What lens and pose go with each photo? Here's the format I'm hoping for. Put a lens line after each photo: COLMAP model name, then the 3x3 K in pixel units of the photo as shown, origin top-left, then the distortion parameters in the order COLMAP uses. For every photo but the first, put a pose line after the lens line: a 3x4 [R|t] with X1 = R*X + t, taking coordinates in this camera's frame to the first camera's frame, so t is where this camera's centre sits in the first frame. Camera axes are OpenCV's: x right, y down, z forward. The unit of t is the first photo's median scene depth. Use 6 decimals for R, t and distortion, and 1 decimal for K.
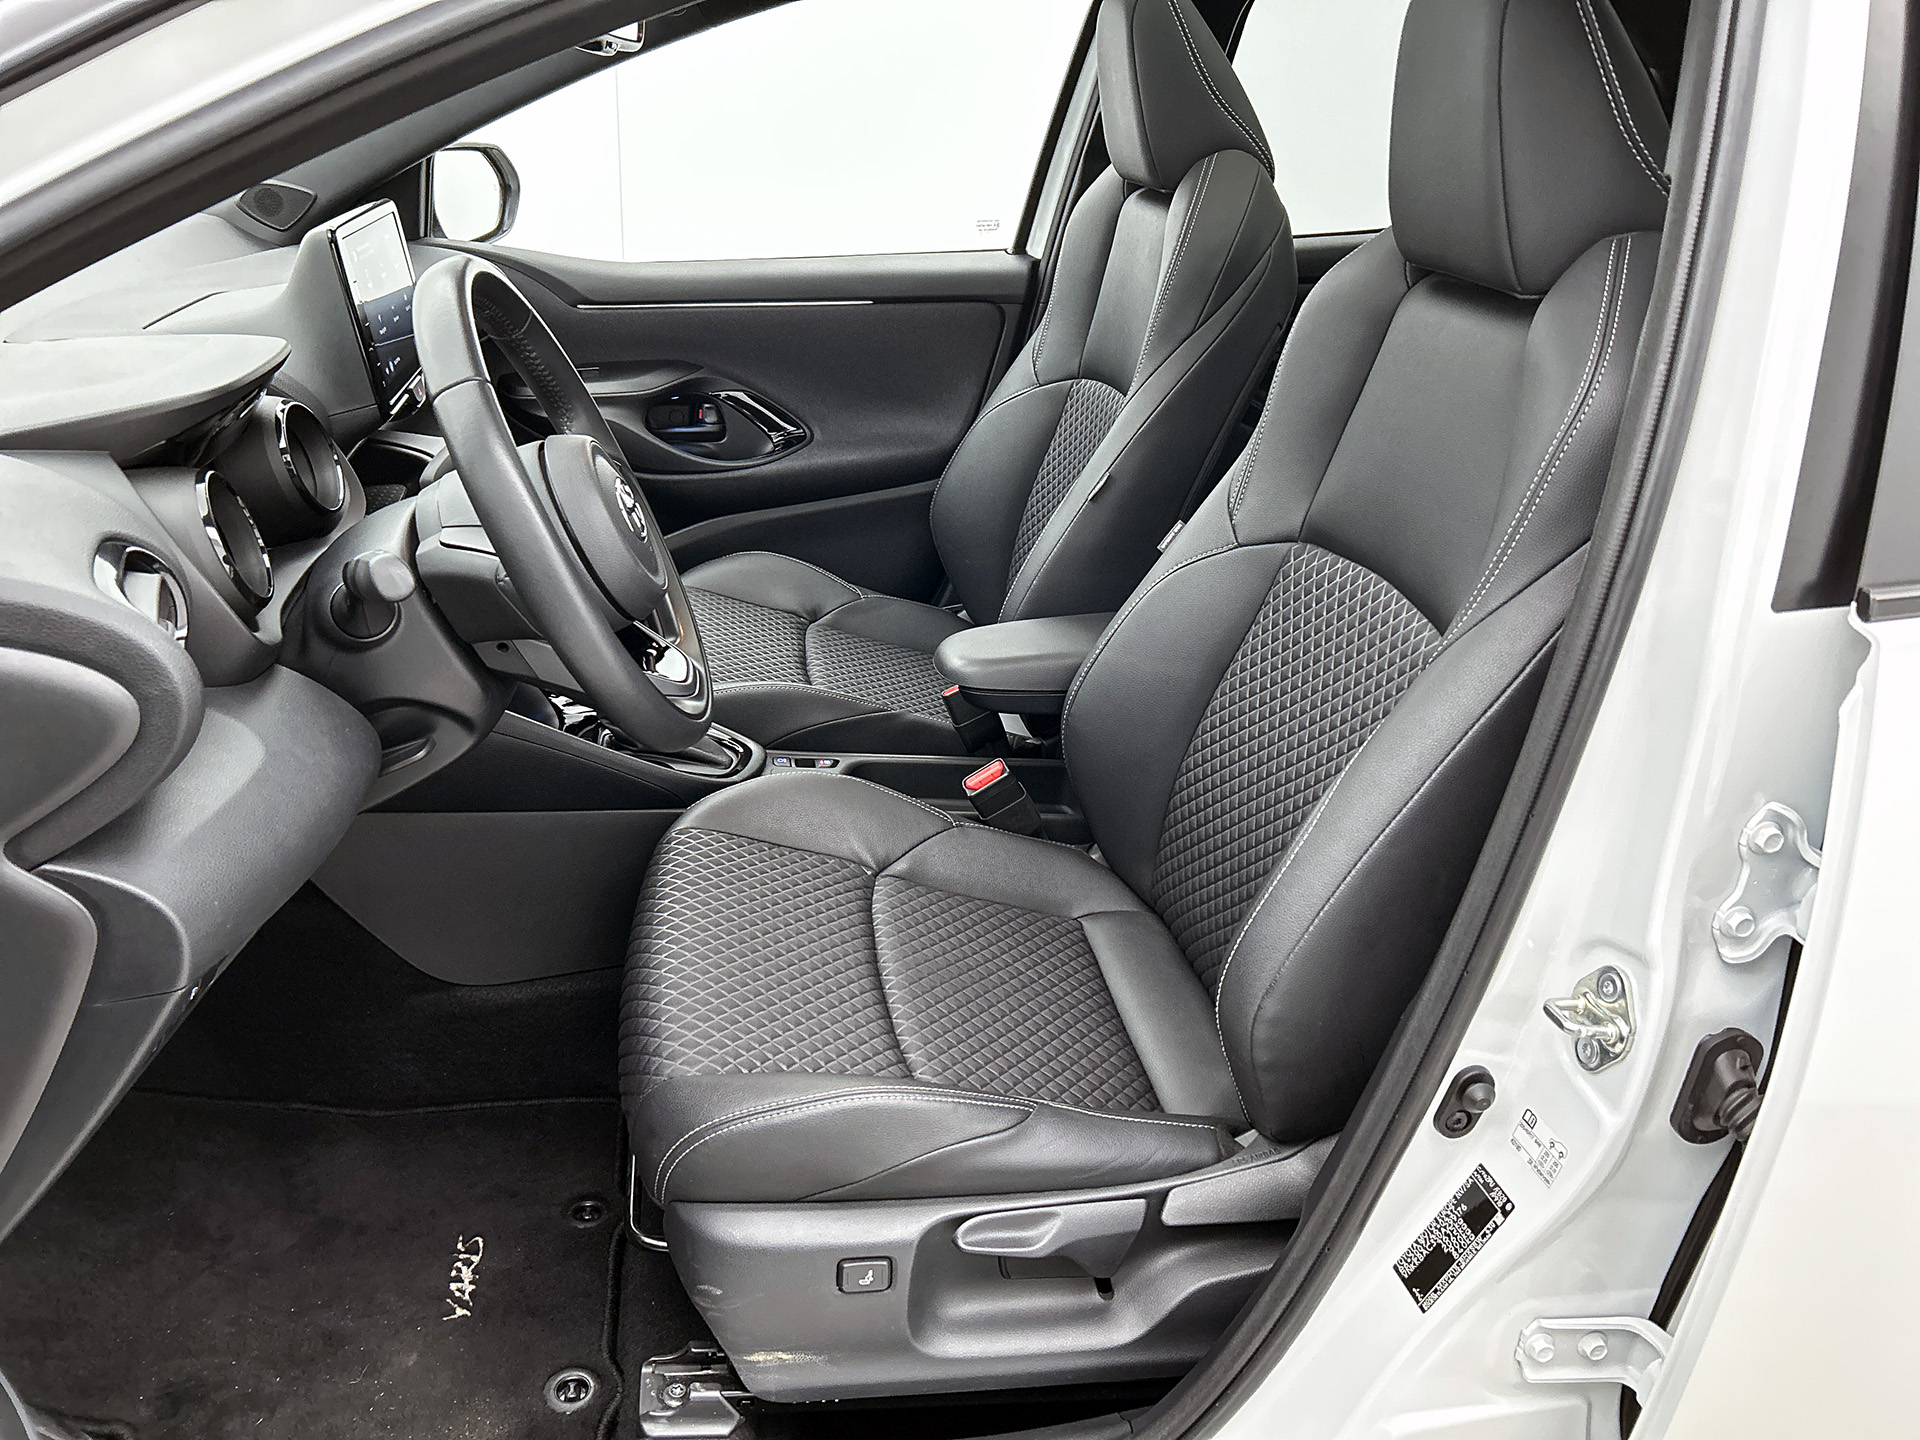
lens RADIAL K [[1425.0, 0, 967.2], [0, 1425.0, 727.8], [0, 0, 1]] dist [0.011679, -0.019579]
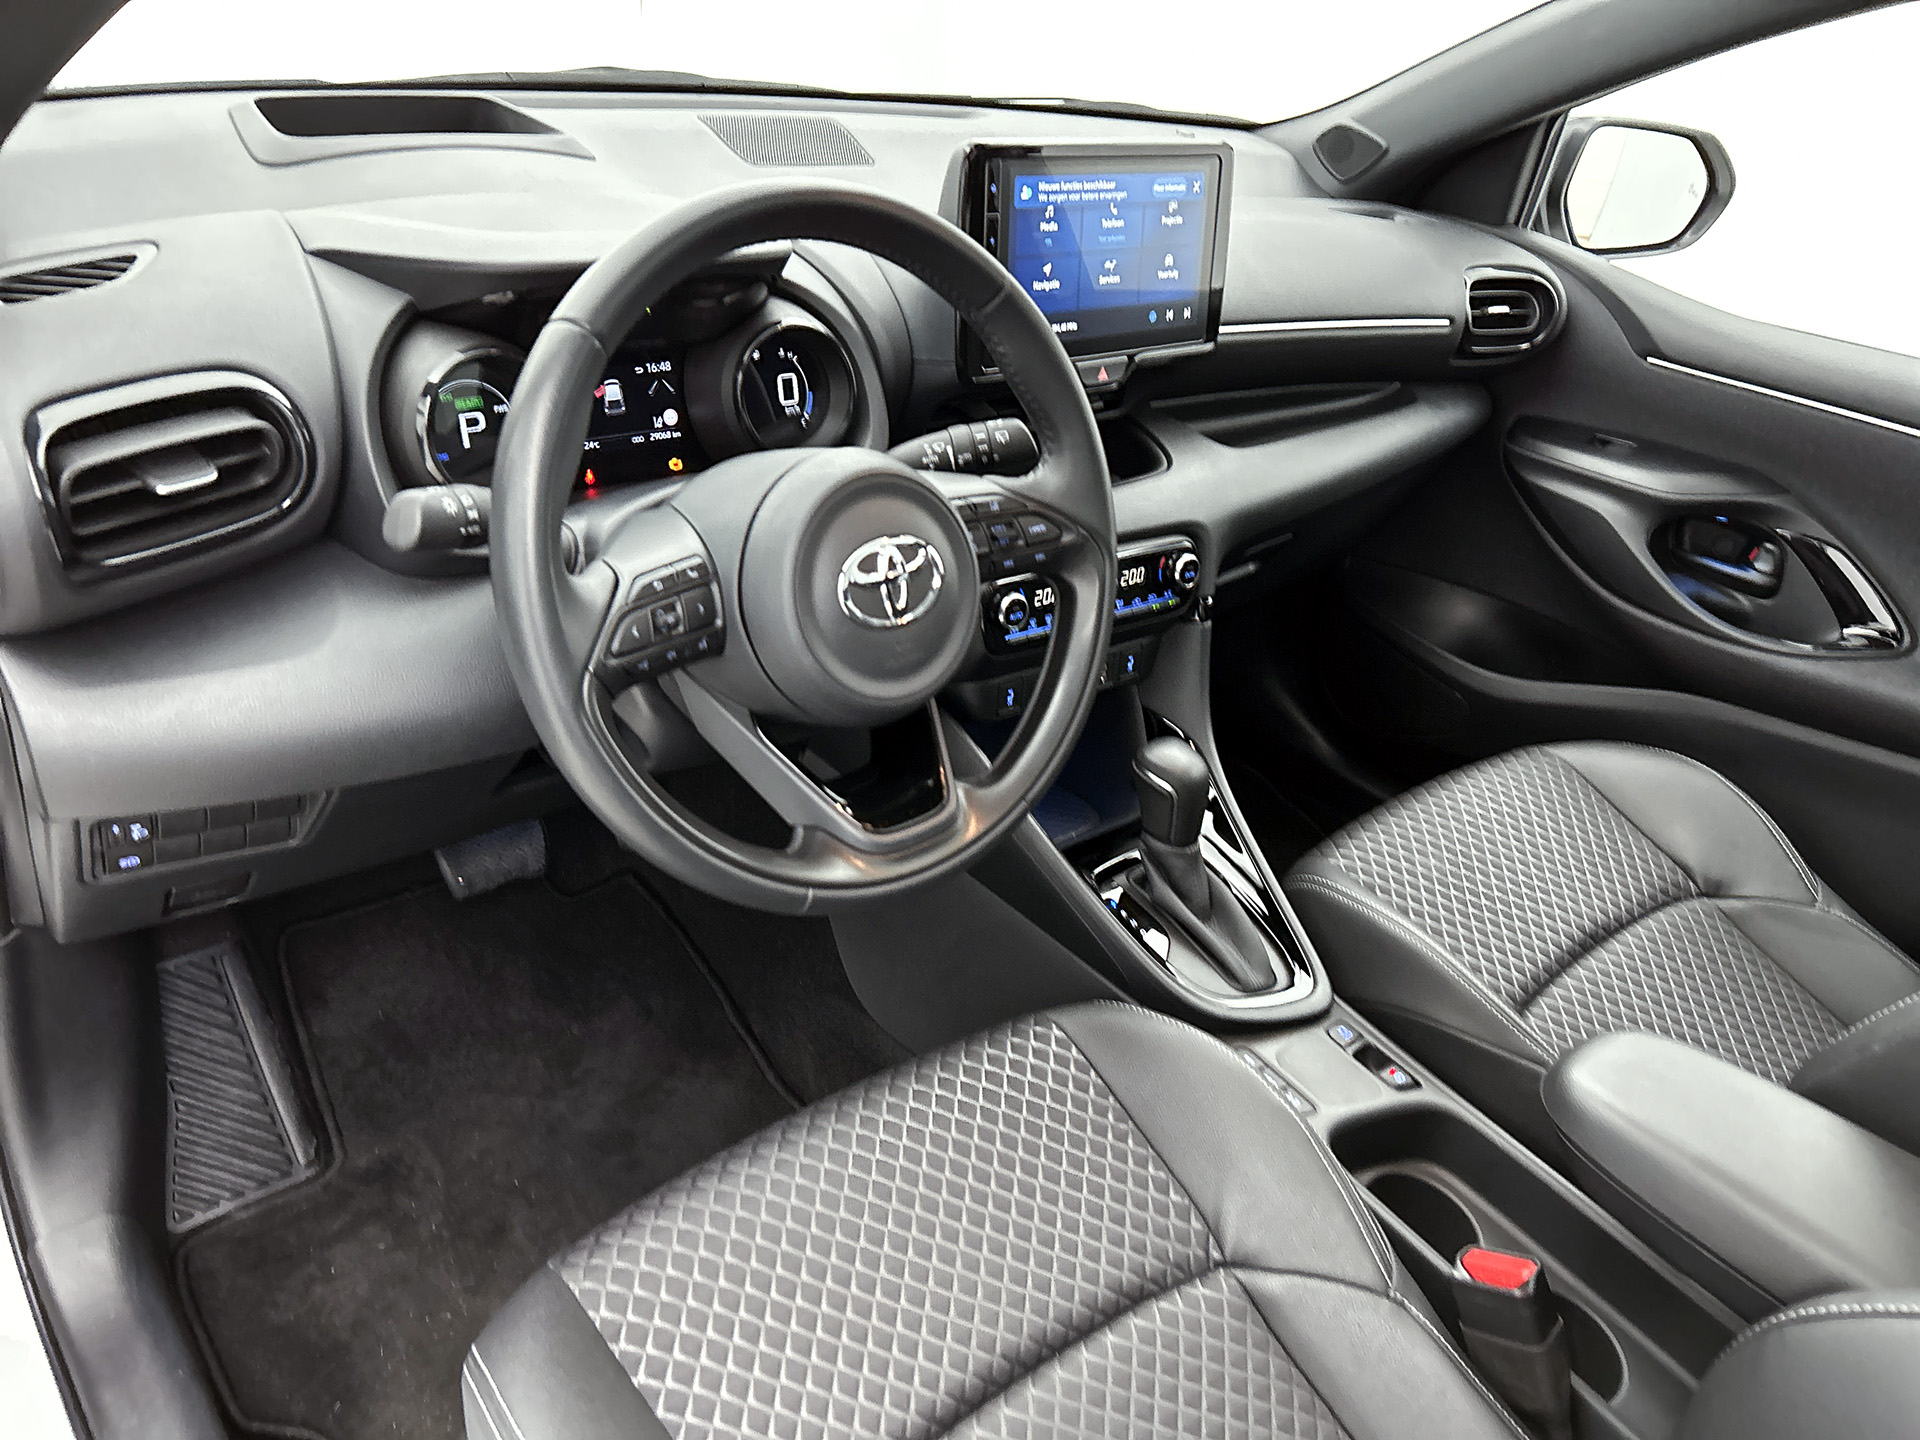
lens RADIAL K [[1425.0, 0, 954.1], [0, 1425.0, 725.9], [0, 0, 1]] dist [0.011679, -0.019579]
pose [[0.511678, 0.448315, -0.732939, 0.161164], [-0.445870, 0.867764, 0.219513, -0.132763], [0.734429, 0.214476, 0.643906, 0.307648]]
